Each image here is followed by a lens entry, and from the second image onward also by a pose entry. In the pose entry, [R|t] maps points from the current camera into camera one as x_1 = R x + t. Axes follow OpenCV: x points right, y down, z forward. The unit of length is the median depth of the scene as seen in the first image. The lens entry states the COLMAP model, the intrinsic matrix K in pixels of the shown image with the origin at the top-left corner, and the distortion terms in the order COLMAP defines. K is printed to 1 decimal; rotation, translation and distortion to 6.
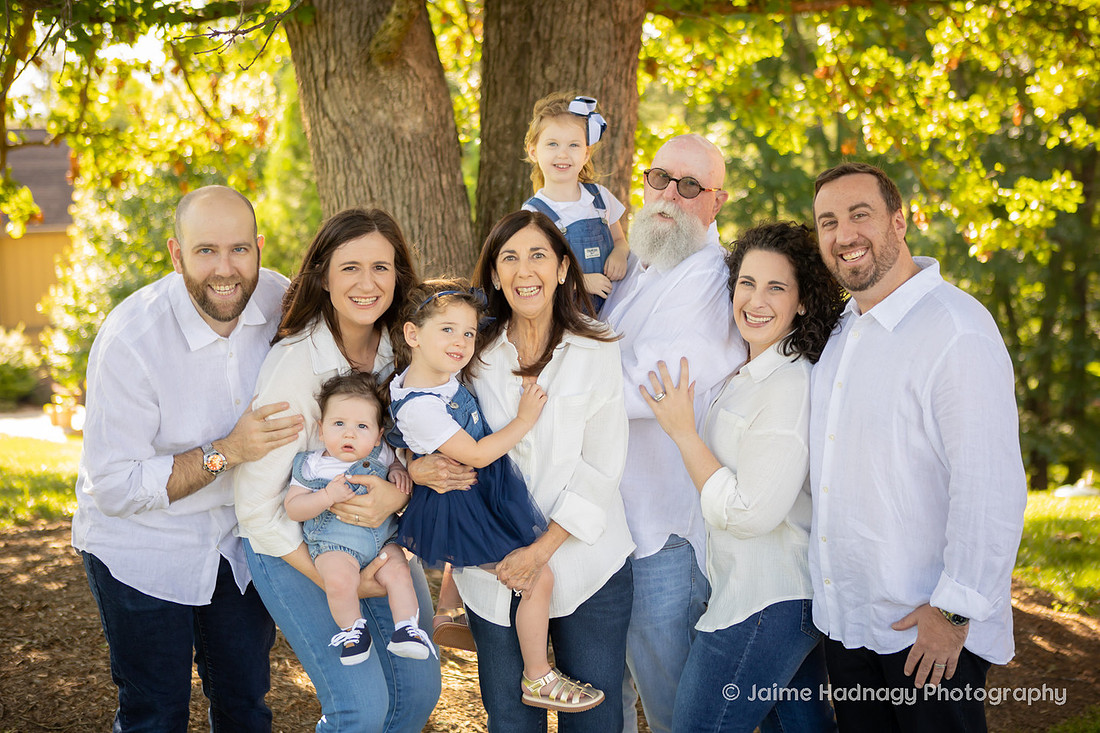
lens RADIAL K [[1618.6, 0, 579.6], [0, 1618.6, 334.2], [0, 0, 1]] dist [0.044005, 0.010237]
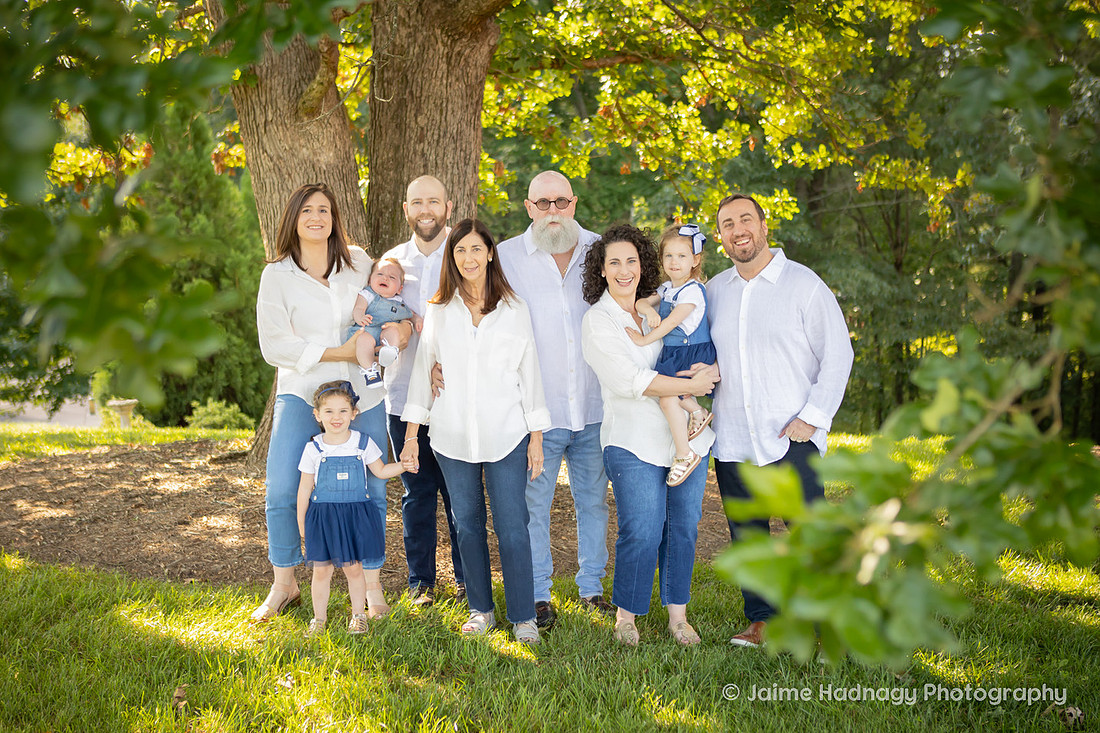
lens RADIAL K [[1415.9, 0, 550.0], [0, 1415.9, 366.5], [0, 0, 1]] dist [0.004760, 0.045252]
pose [[0.993280, -0.021023, 0.113811, -0.053370], [0.018011, 0.999461, 0.027430, 0.022049], [-0.114326, -0.025196, 0.993124, -0.251813]]
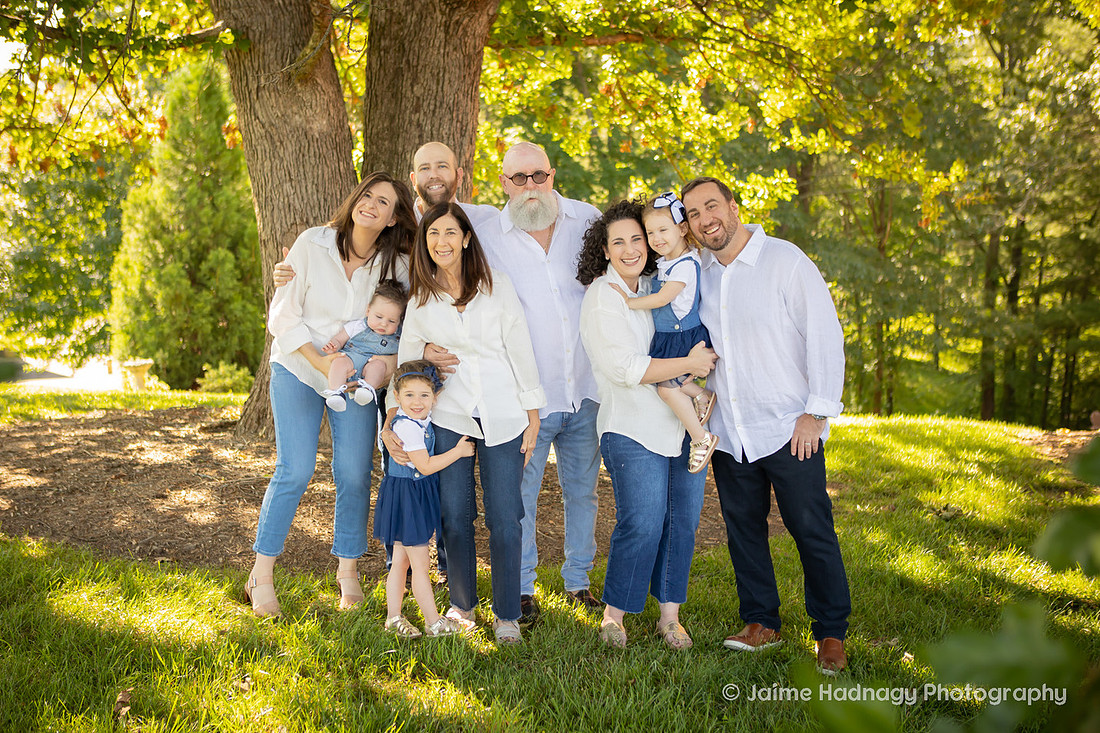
lens RADIAL K [[1332.5, 0, 524.9], [0, 1332.5, 350.5], [0, 0, 1]] dist [-0.004761, 0.033399]
pose [[0.995437, 0.000790, 0.095423, -0.036437], [-0.004407, 0.999279, 0.037703, 0.019007], [-0.095324, -0.037951, 0.994723, -0.157233]]
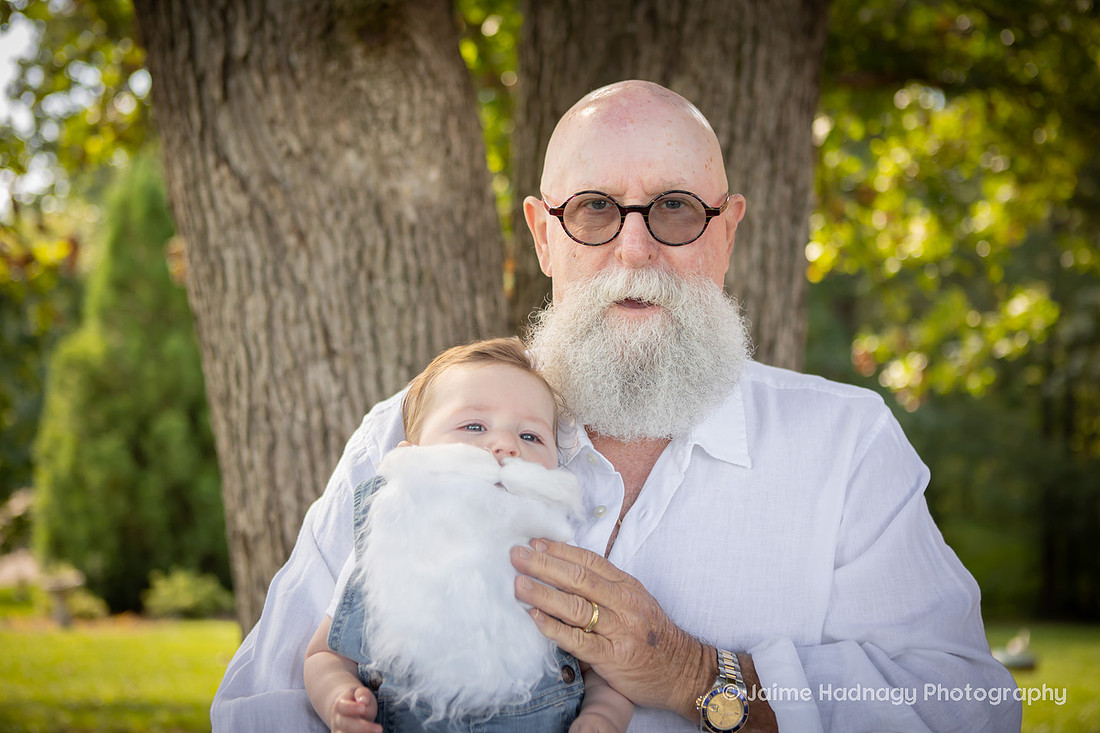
lens RADIAL K [[1477.9, 0, 571.0], [0, 1477.9, 367.9], [0, 0, 1]] dist [0.019582, 0.035097]
pose [[0.991730, -0.006187, 0.128193, -0.112932], [0.013919, 0.998131, -0.059505, -0.053439], [-0.127585, 0.060798, 0.989962, 0.586147]]
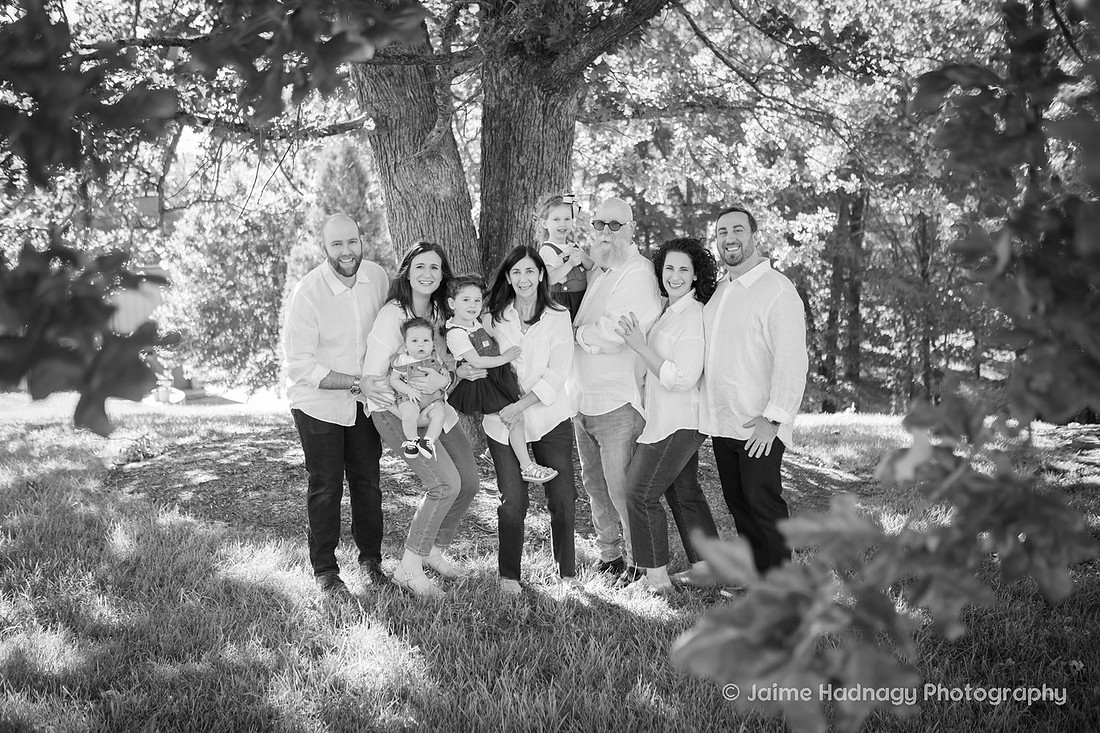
lens RADIAL K [[1126.9, 0, 552.7], [0, 1126.9, 342.0], [0, 0, 1]] dist [-0.022744, -0.004850]
pose [[0.999056, -0.025736, 0.035003, -0.033669], [0.025394, 0.999625, 0.010201, 0.021683], [-0.035252, -0.009302, 0.999335, -0.209786]]
